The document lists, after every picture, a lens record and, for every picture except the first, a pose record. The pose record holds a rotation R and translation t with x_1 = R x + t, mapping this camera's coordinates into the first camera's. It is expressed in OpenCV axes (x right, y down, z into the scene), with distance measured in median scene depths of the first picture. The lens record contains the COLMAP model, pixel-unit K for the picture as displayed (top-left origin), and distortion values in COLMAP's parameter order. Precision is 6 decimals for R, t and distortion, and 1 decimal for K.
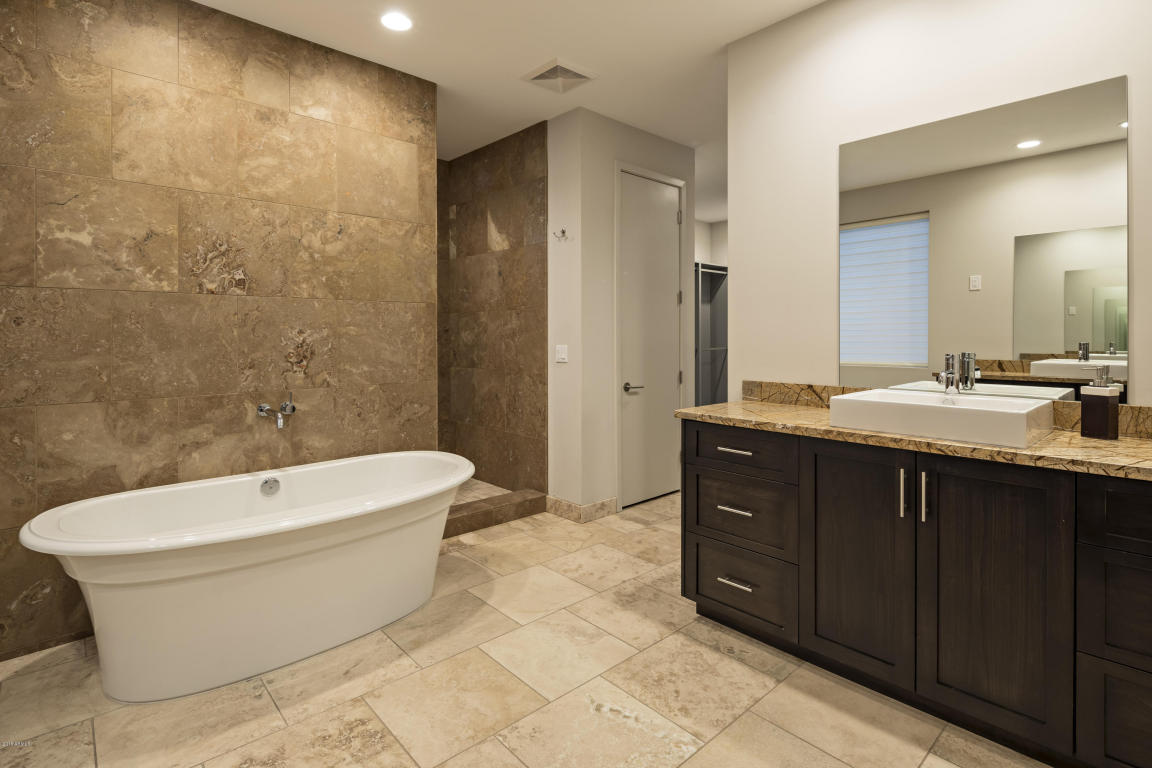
lens RADIAL K [[567.3, 0, 571.8], [0, 567.3, 337.2], [0, 0, 1]] dist [0.010273, -0.007735]
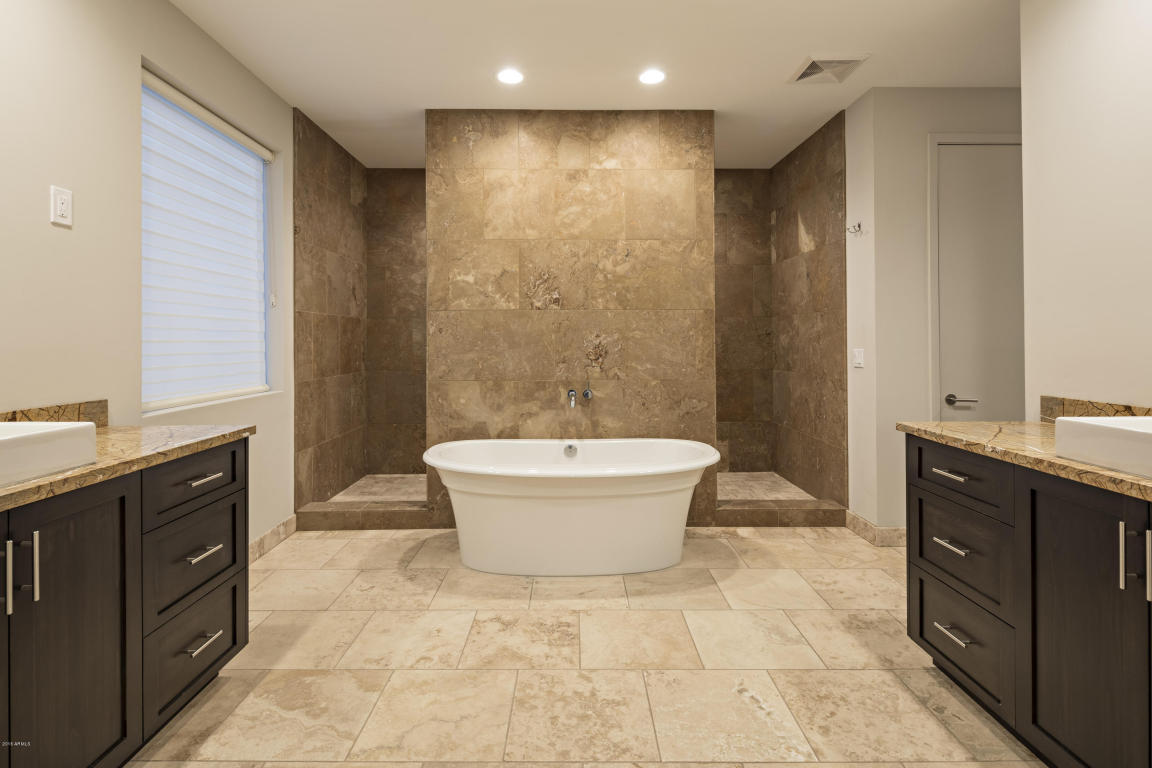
lens RADIAL K [[567.3, 0, 571.8], [0, 567.3, 337.2], [0, 0, 1]] dist [0.010273, -0.007735]
pose [[0.741560, -0.004859, -0.670869, 0.361782], [-0.000203, 0.999972, -0.007467, 0.003164], [0.670886, 0.005673, 0.741539, 0.002332]]
